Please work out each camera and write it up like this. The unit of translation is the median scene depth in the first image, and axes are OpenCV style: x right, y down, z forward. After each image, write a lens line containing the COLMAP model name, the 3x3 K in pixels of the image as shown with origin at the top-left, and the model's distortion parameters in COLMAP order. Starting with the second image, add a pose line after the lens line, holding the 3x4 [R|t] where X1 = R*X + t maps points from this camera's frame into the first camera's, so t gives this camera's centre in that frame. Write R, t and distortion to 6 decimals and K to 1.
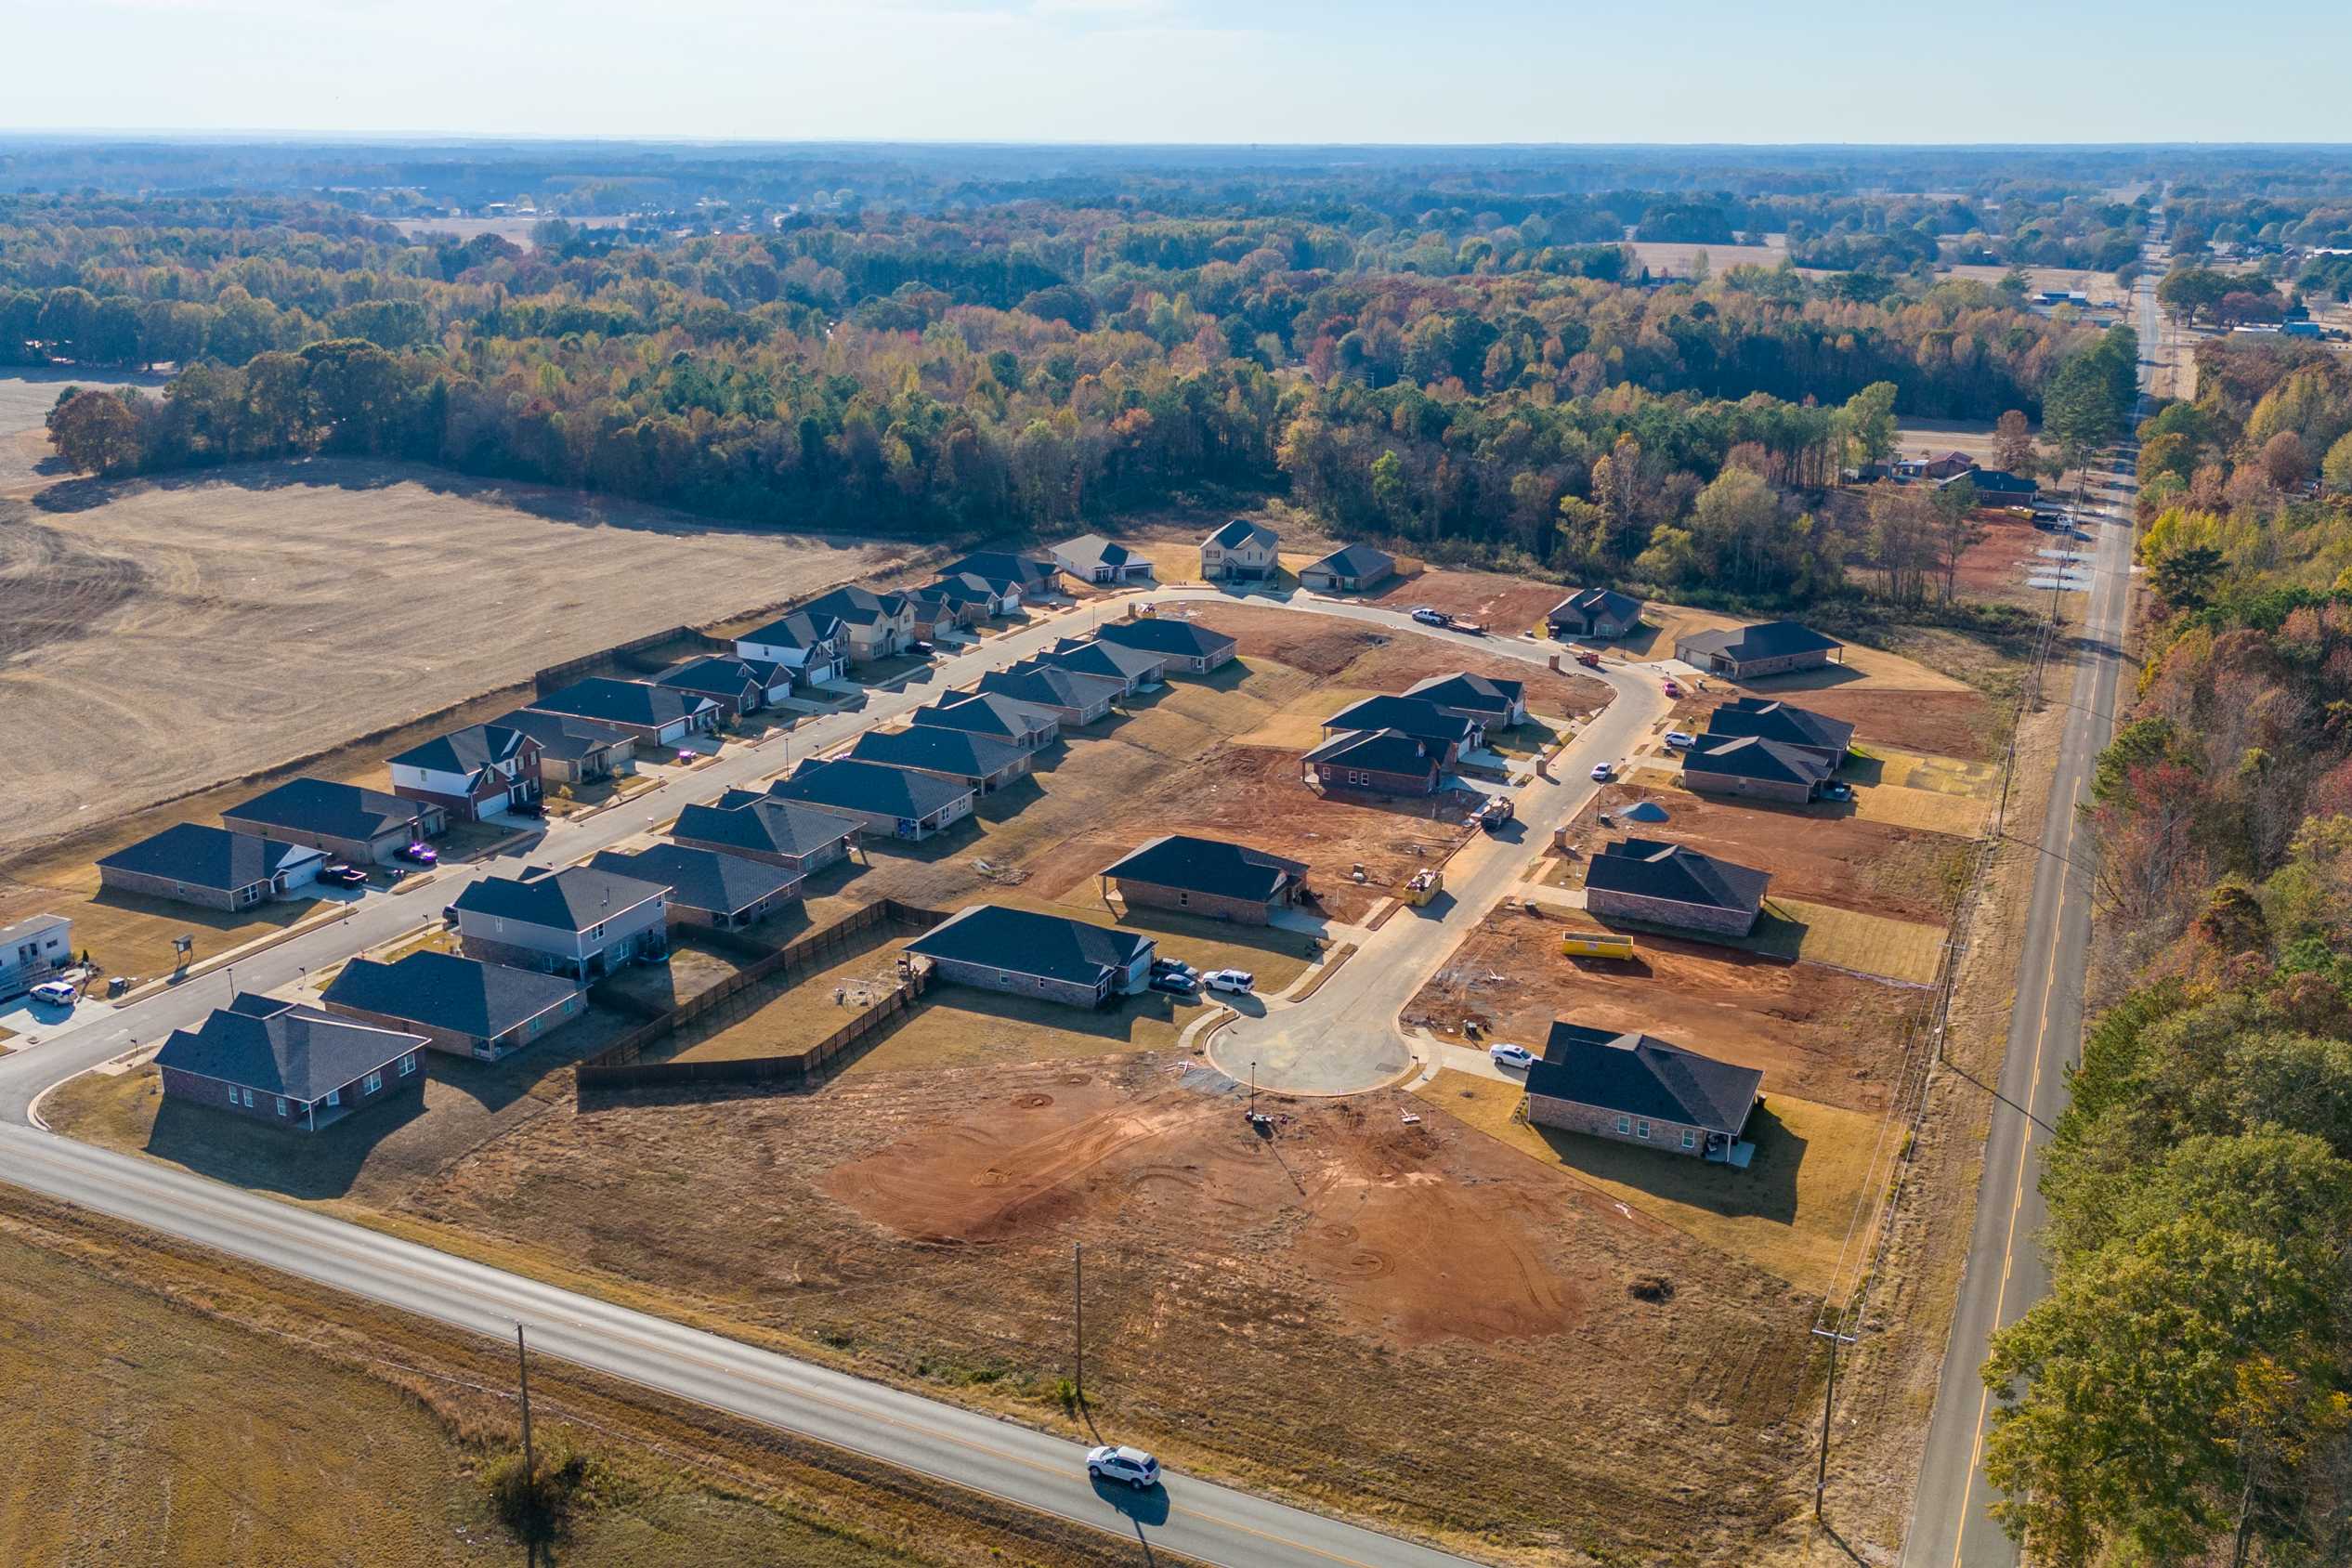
lens RADIAL K [[2032.5, 0, 1178.2], [0, 2032.5, 795.5], [0, 0, 1]] dist [0.094998, -0.129217]
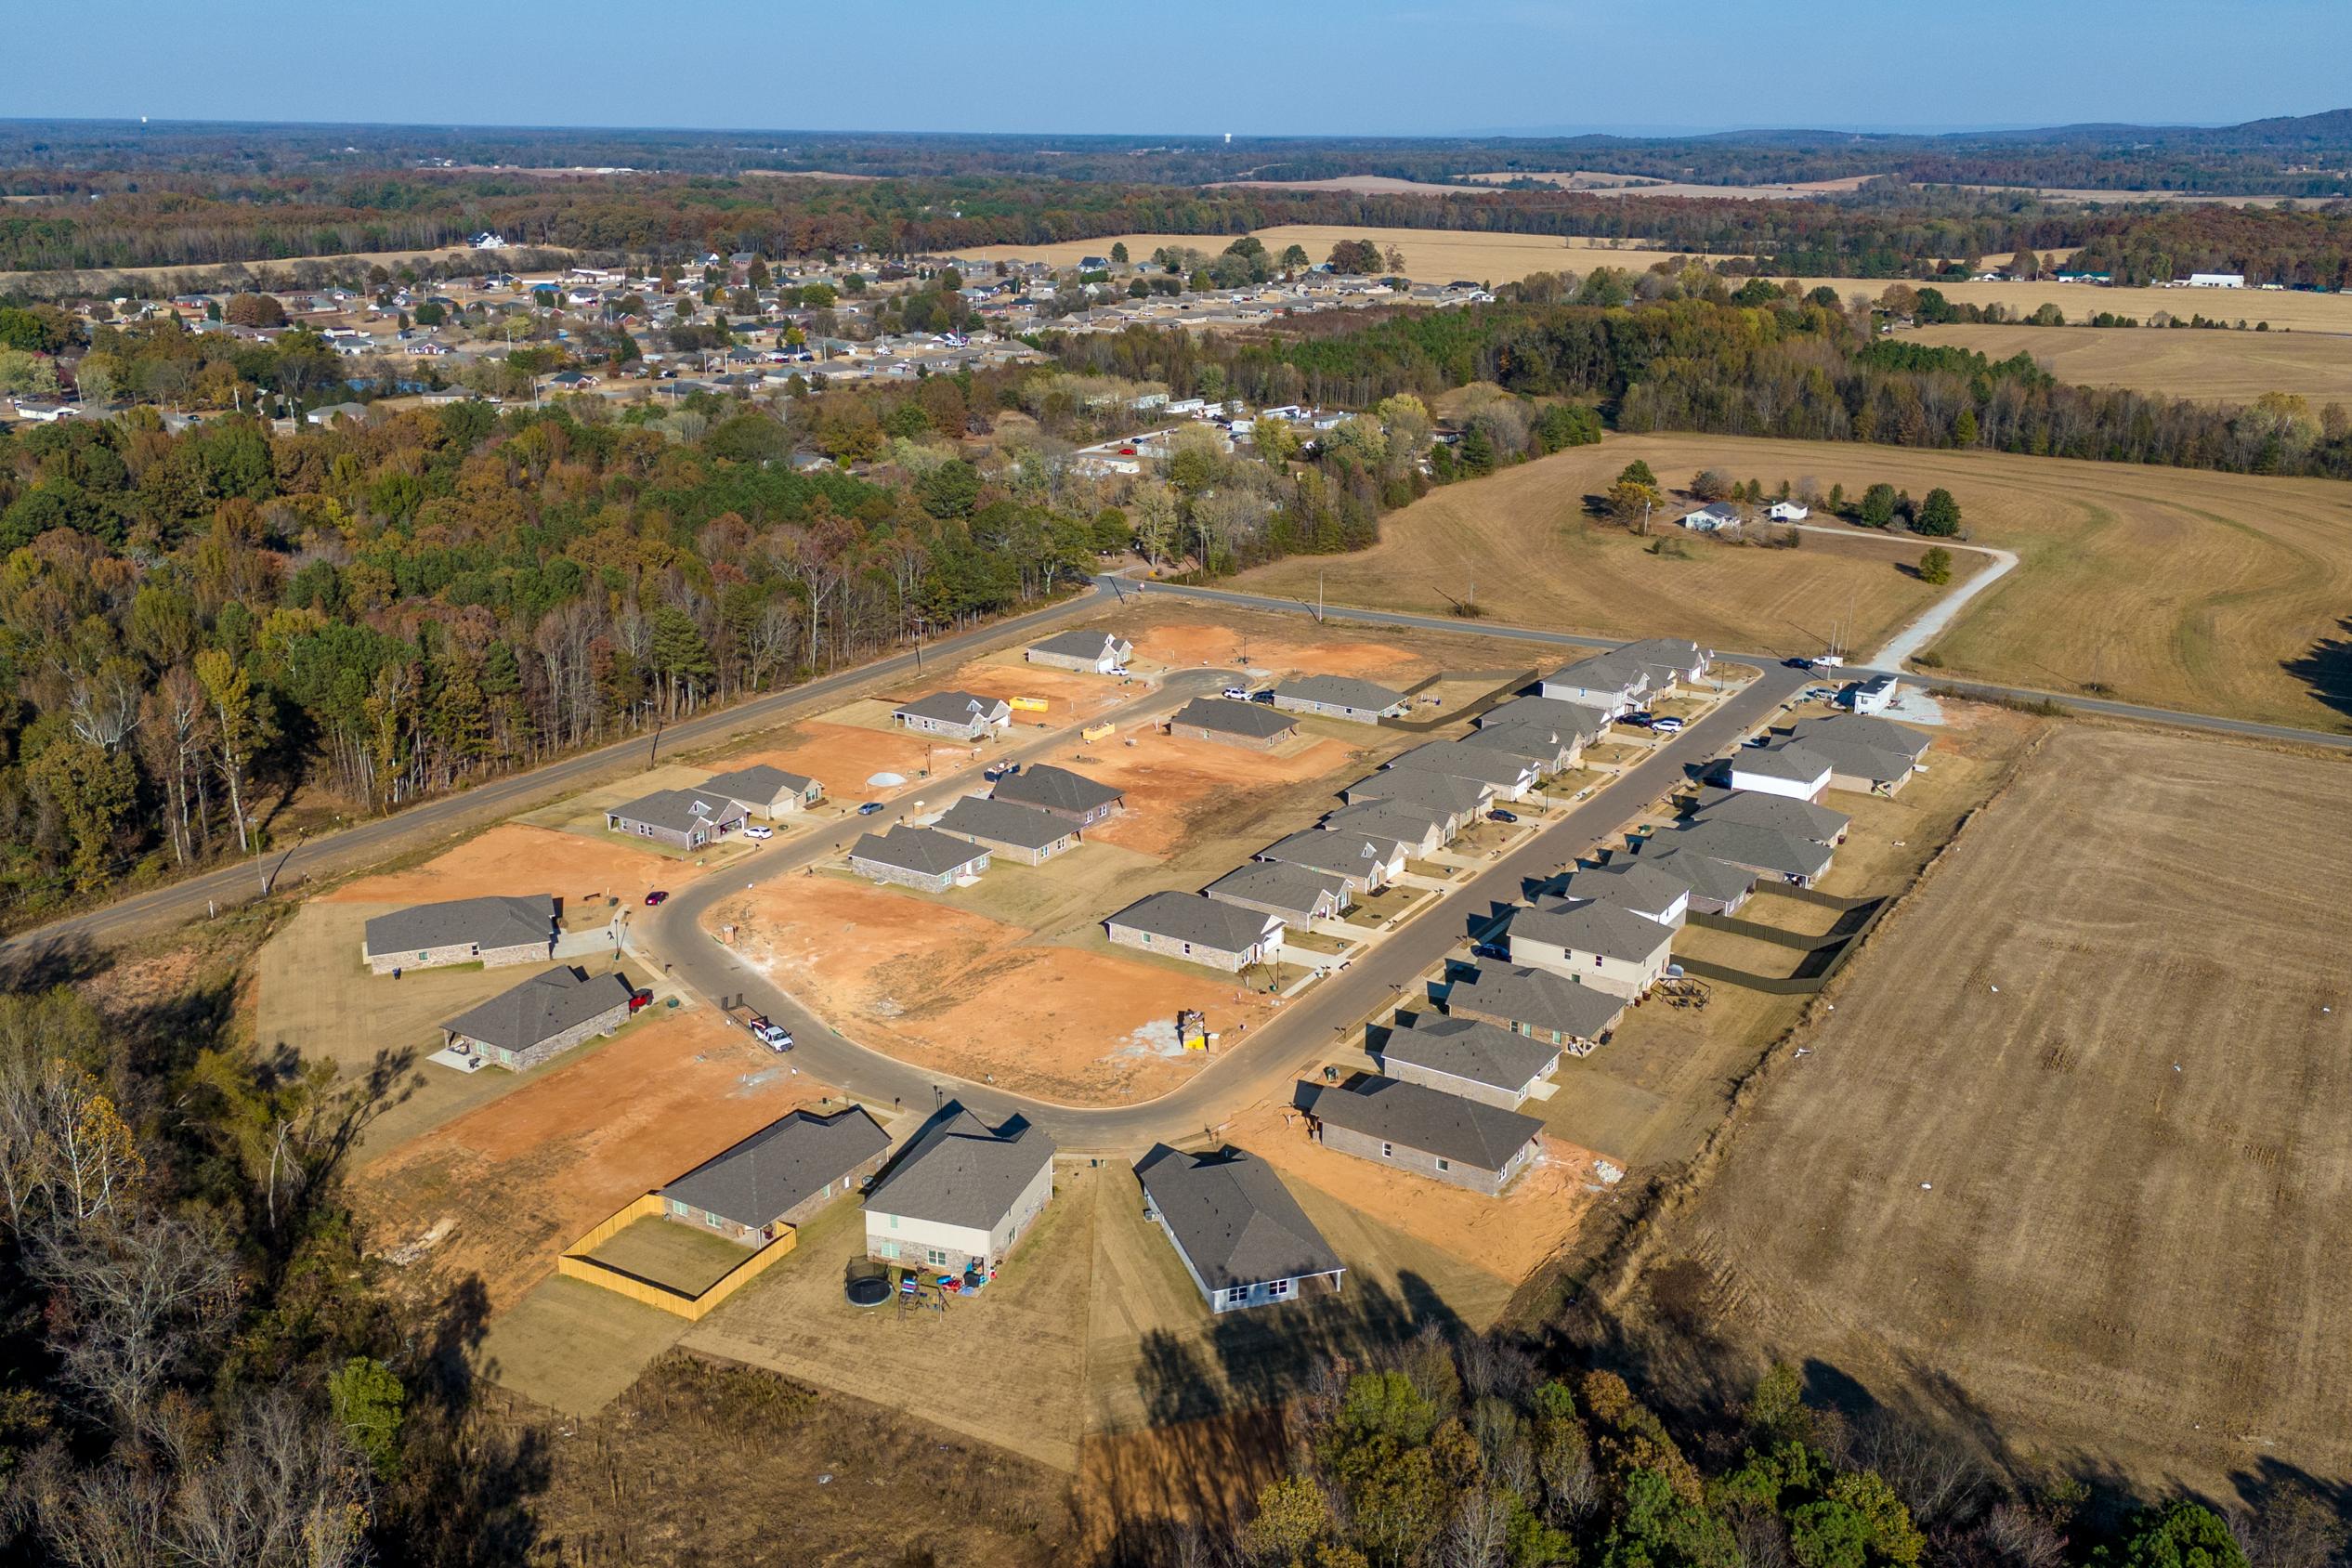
lens RADIAL K [[2032.5, 0, 1176.5], [0, 2032.5, 784.1], [0, 0, 1]] dist [0.094998, -0.129217]
pose [[-0.991813, -0.049754, 0.117609, -0.112105], [0.028201, 0.812902, 0.581717, -0.719507], [-0.124547, 0.580271, -0.804844, 1.945248]]
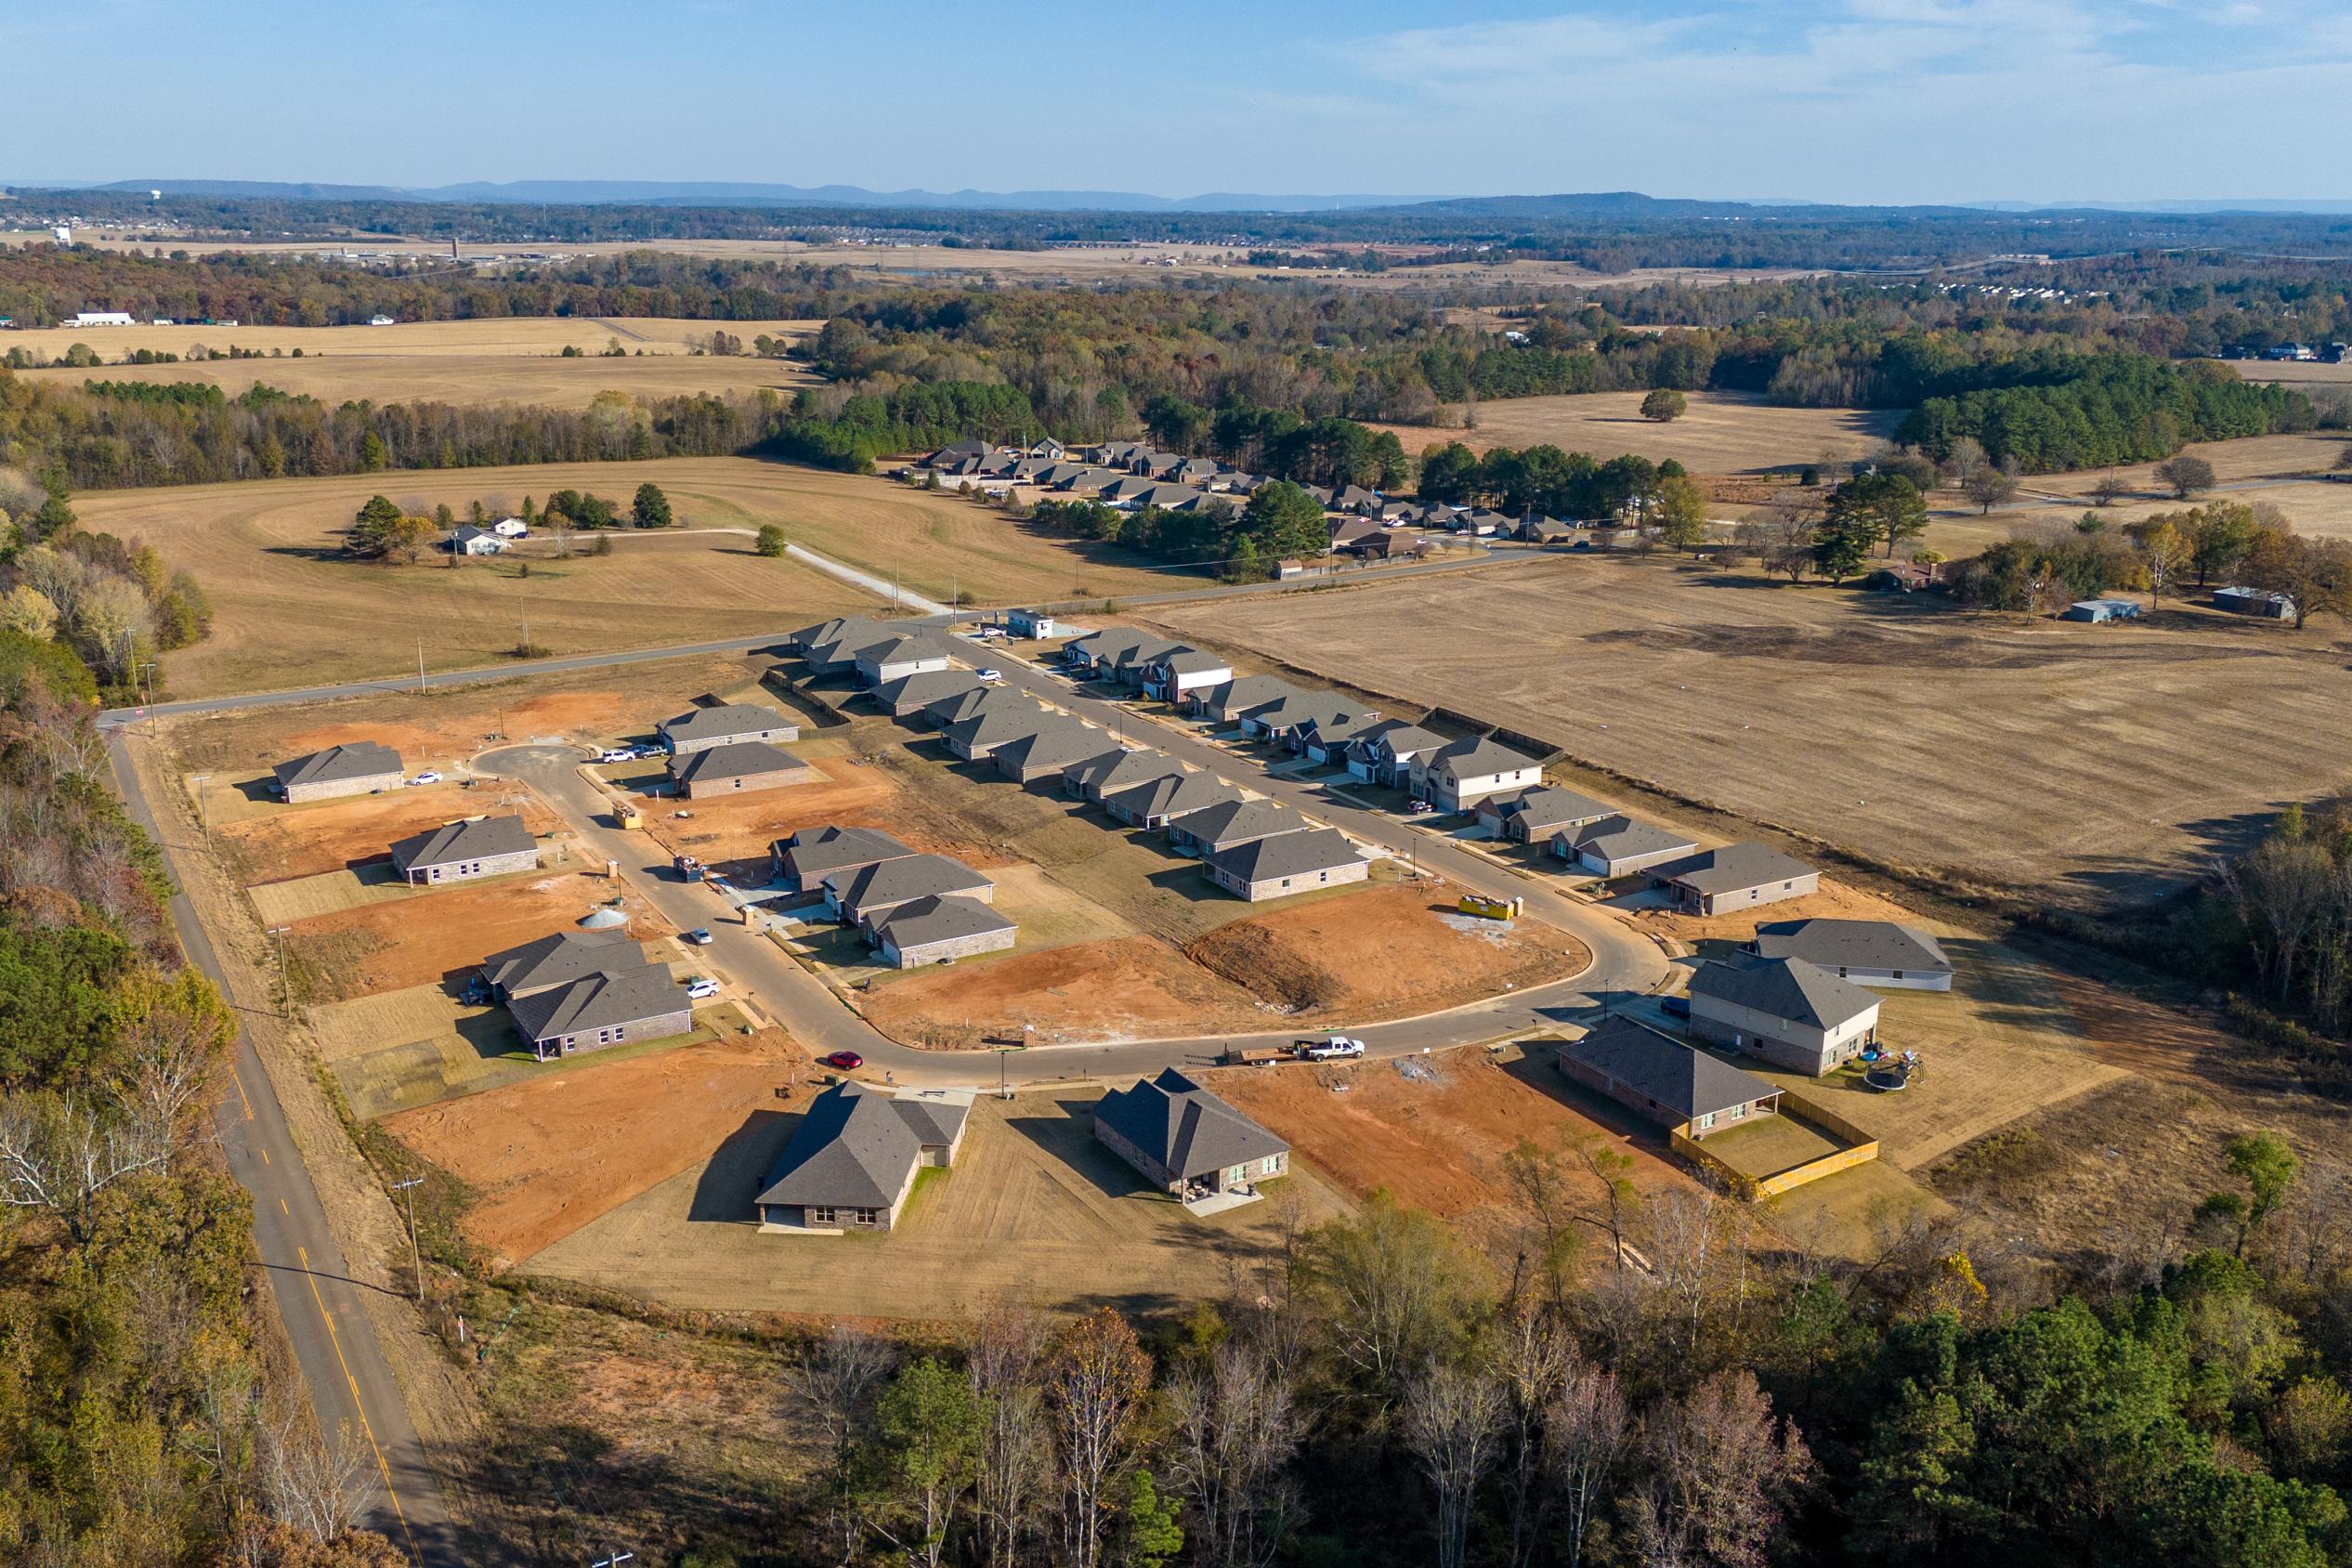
lens RADIAL K [[2032.5, 0, 1178.9], [0, 2032.5, 774.0], [0, 0, 1]] dist [0.094998, -0.129217]
pose [[-0.558220, 0.215663, -0.801174, 0.851388], [-0.264491, 0.868994, 0.418204, -0.551158], [0.786407, 0.445353, -0.428048, 1.572738]]
